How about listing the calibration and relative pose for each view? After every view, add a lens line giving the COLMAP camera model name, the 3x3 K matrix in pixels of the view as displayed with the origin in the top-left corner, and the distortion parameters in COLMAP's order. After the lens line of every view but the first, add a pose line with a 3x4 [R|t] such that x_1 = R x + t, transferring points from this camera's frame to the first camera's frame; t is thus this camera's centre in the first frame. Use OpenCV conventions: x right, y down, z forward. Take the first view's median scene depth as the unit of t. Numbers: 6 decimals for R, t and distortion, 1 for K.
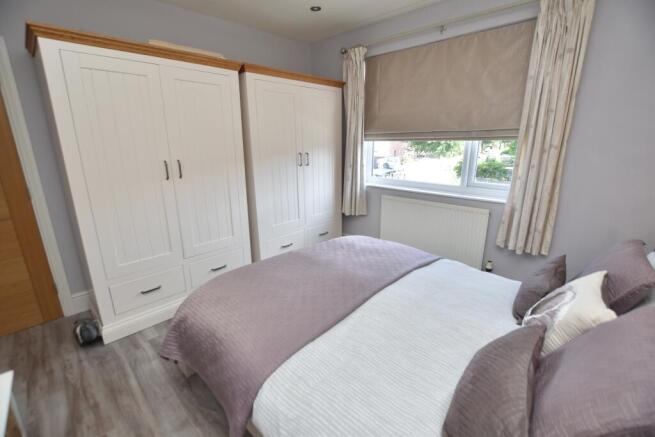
lens RADIAL K [[286.5, 0, 327.5], [0, 286.5, 218.5], [0, 0, 1]] dist [-0.032385, 0.000389]
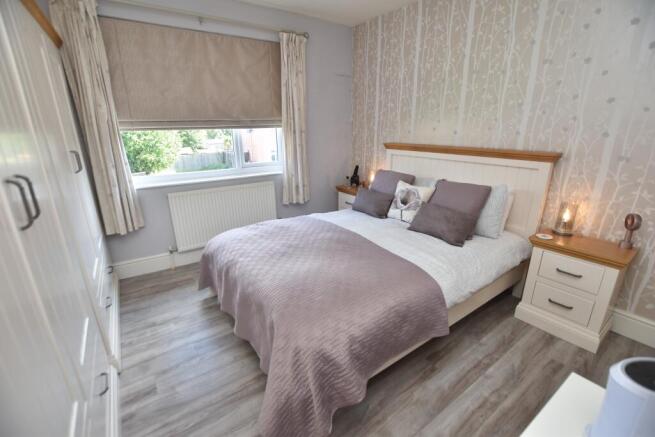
lens RADIAL K [[286.5, 0, 327.5], [0, 286.5, 218.5], [0, 0, 1]] dist [-0.032385, 0.000389]
pose [[0.187390, -0.286664, 0.939526, -0.680269], [0.260190, 0.936790, 0.233934, -0.110509], [-0.947199, 0.200618, 0.250132, 0.446274]]
